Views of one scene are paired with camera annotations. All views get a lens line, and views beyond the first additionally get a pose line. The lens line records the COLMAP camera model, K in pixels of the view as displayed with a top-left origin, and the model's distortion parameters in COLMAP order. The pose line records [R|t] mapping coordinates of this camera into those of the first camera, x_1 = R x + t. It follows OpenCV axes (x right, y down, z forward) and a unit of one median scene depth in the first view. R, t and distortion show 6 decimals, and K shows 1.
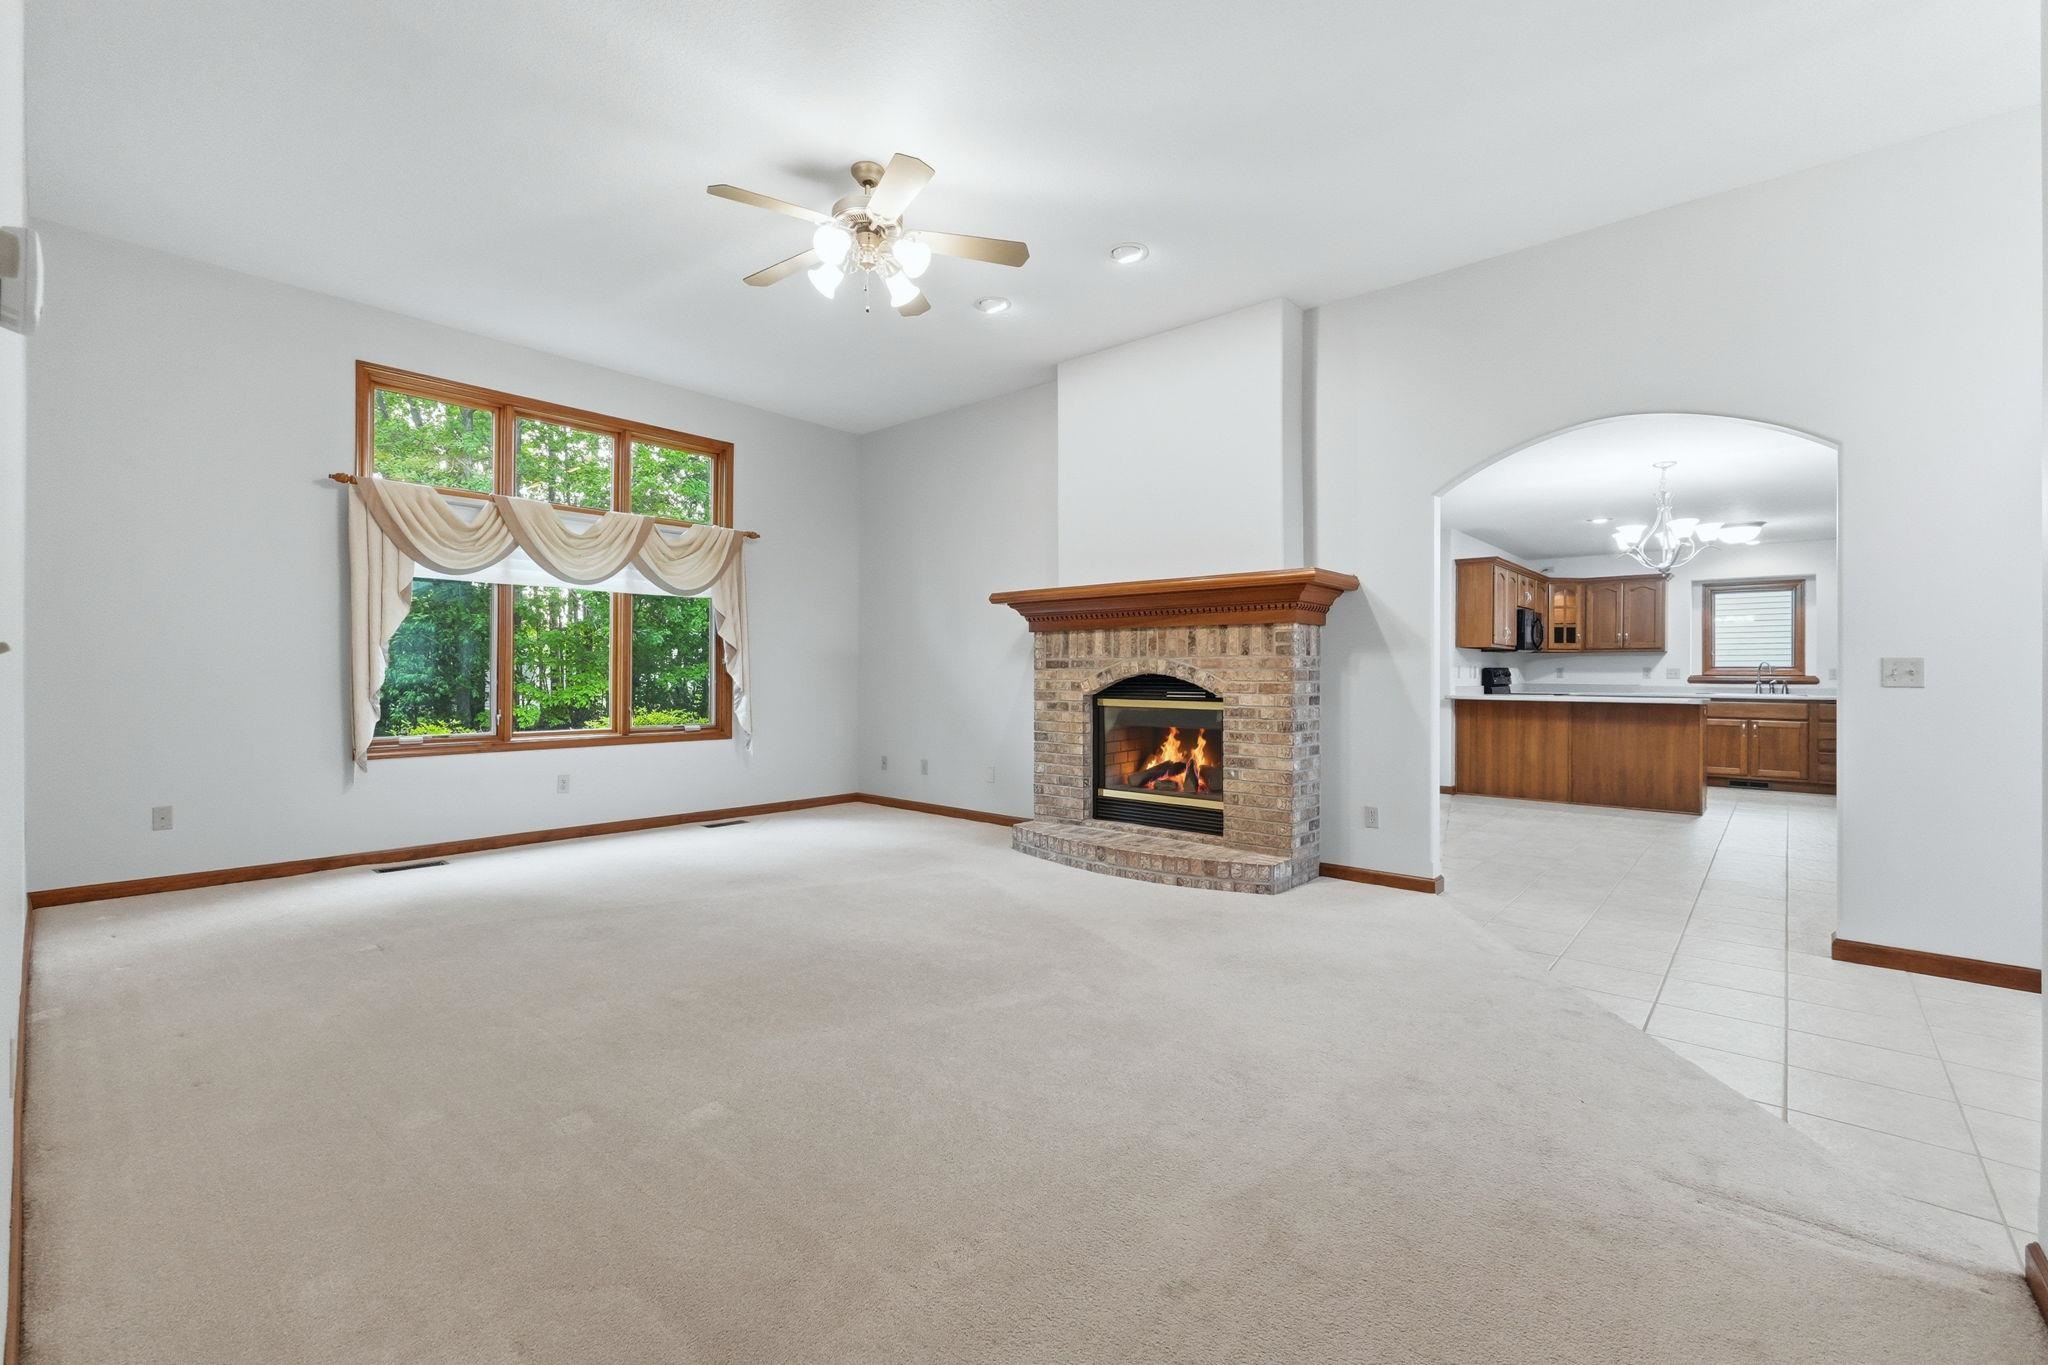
lens RADIAL K [[869.2, 0, 1019.9], [0, 869.2, 680.3], [0, 0, 1]] dist [-0.002578, -0.000043]
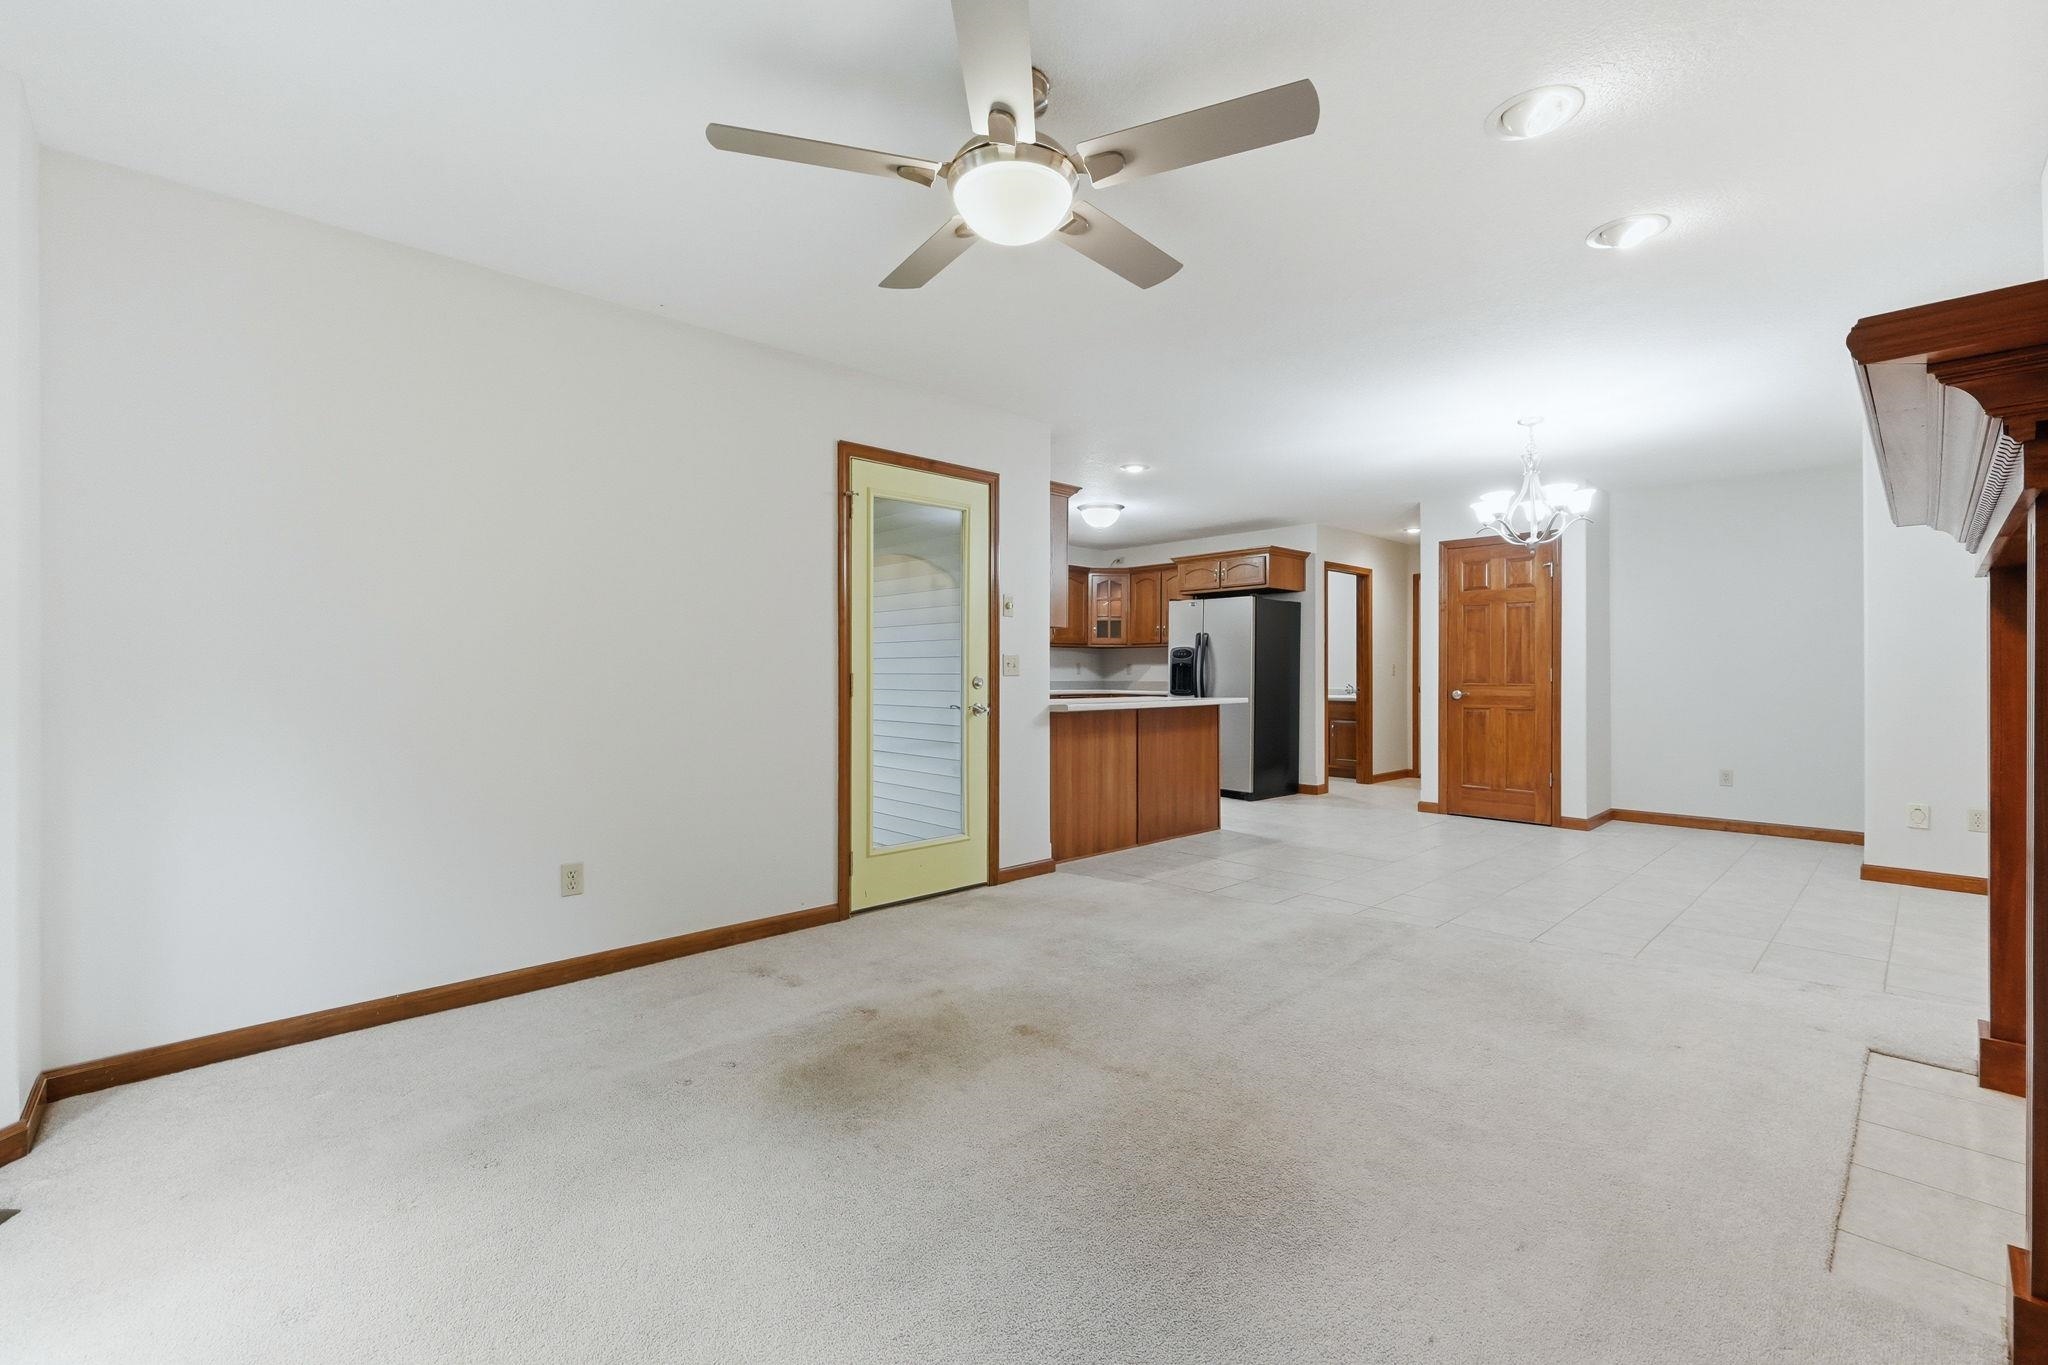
lens RADIAL K [[869.2, 0, 1019.9], [0, 869.2, 680.3], [0, 0, 1]] dist [-0.002578, -0.000043]
pose [[0.090660, -0.013892, 0.995785, -0.104982], [0.008351, 0.999878, 0.013188, -0.008869], [-0.995847, 0.007120, 0.090765, 1.036592]]
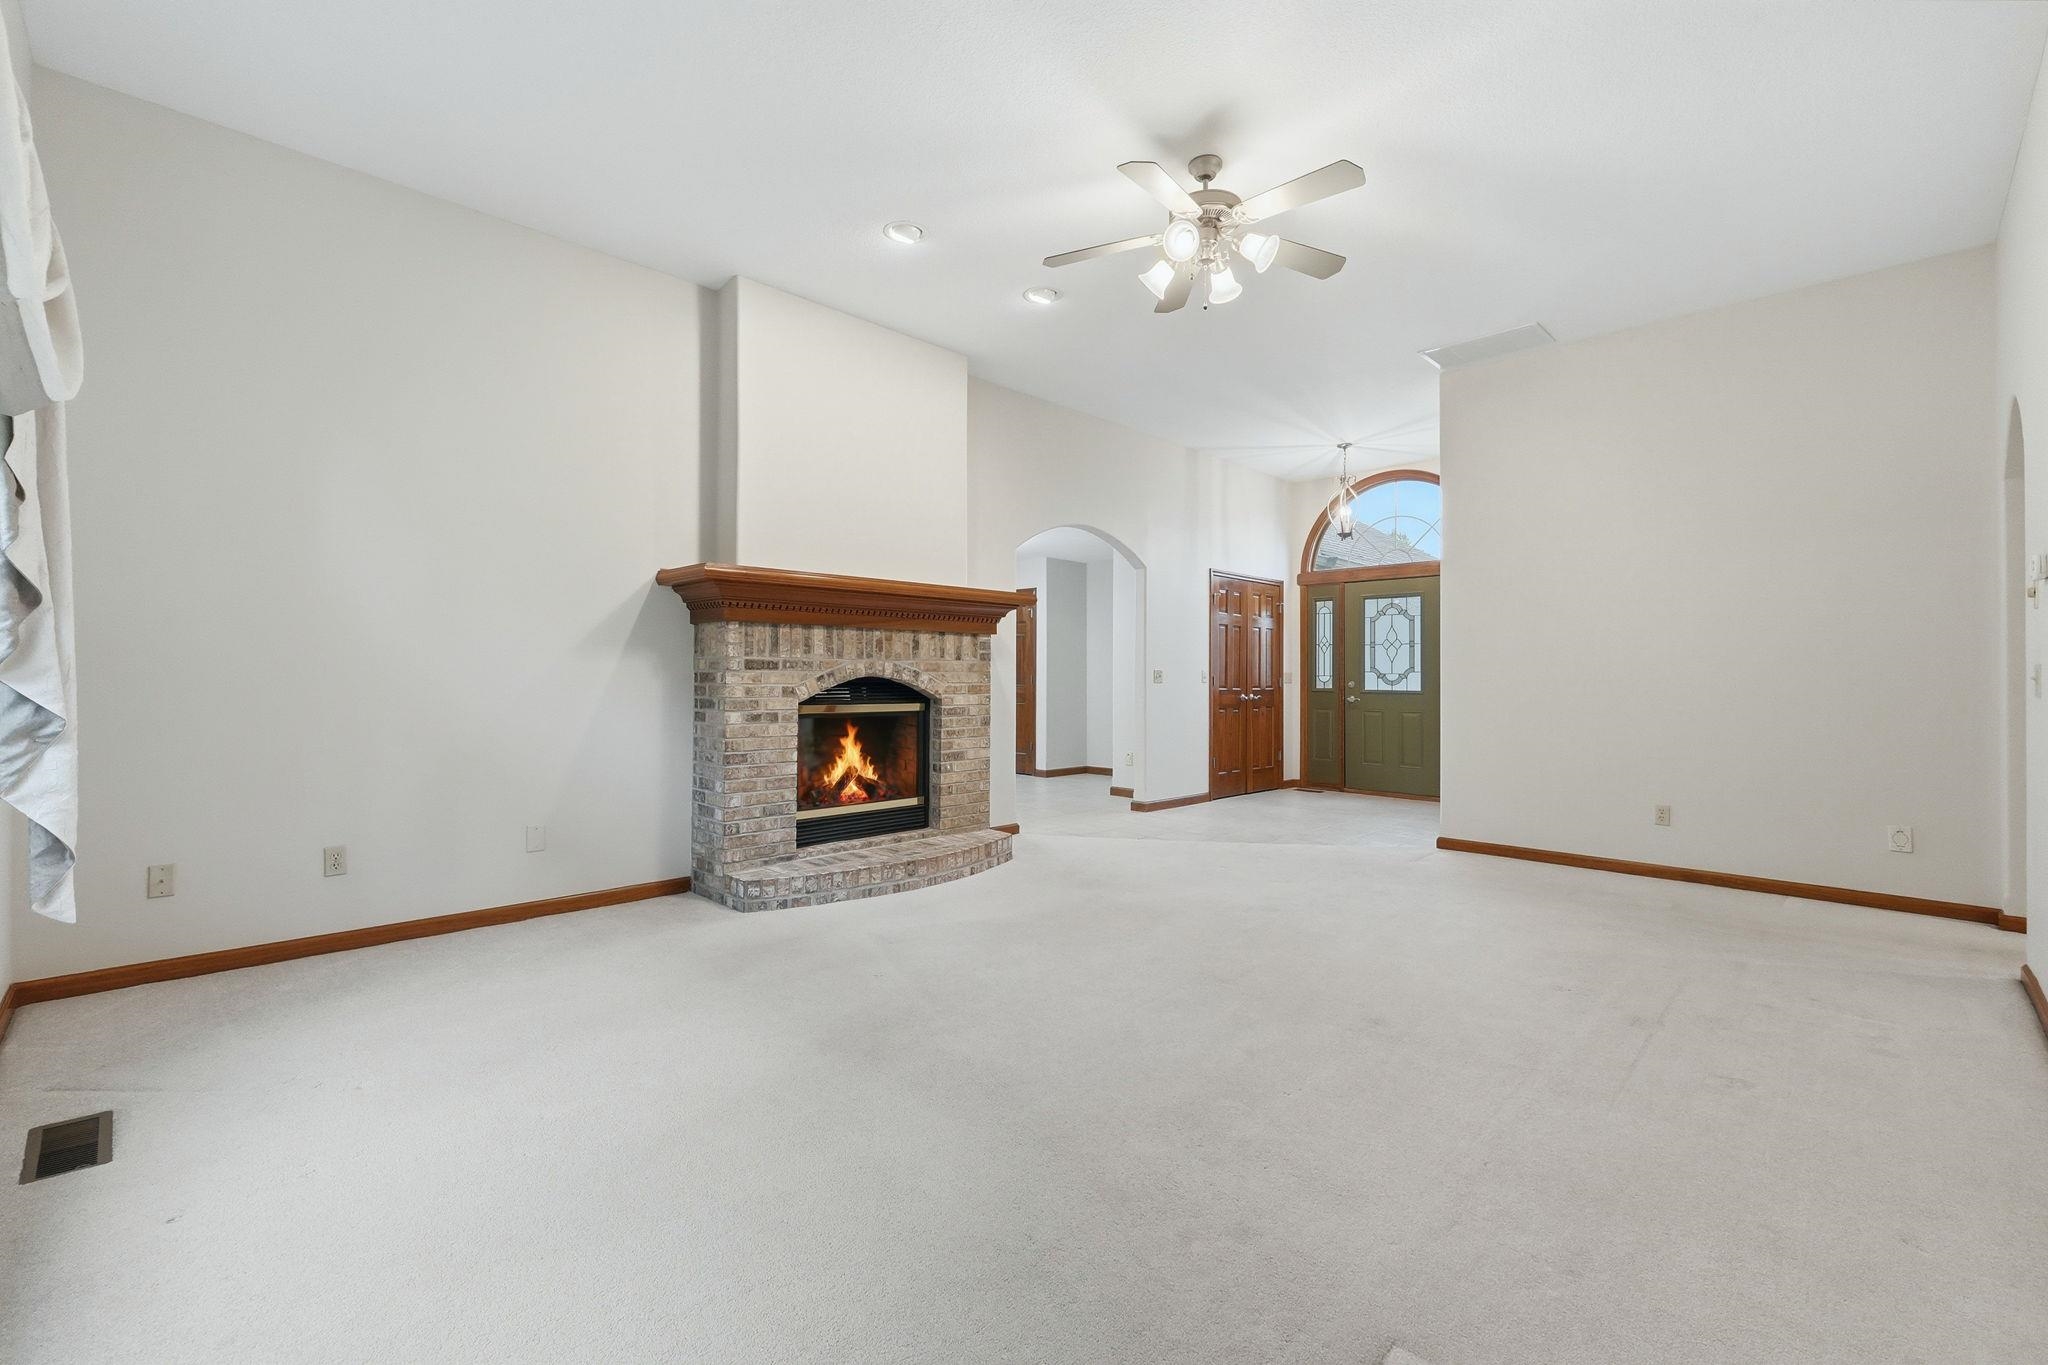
lens RADIAL K [[863.4, 0, 1019.8], [0, 863.4, 664.1], [0, 0, 1]] dist [-0.001715, -0.000056]
pose [[0.068071, 0.009871, 0.997632, -0.540015], [0.000454, 0.999951, -0.009924, -0.008178], [-0.997680, 0.001128, 0.068063, 0.533053]]
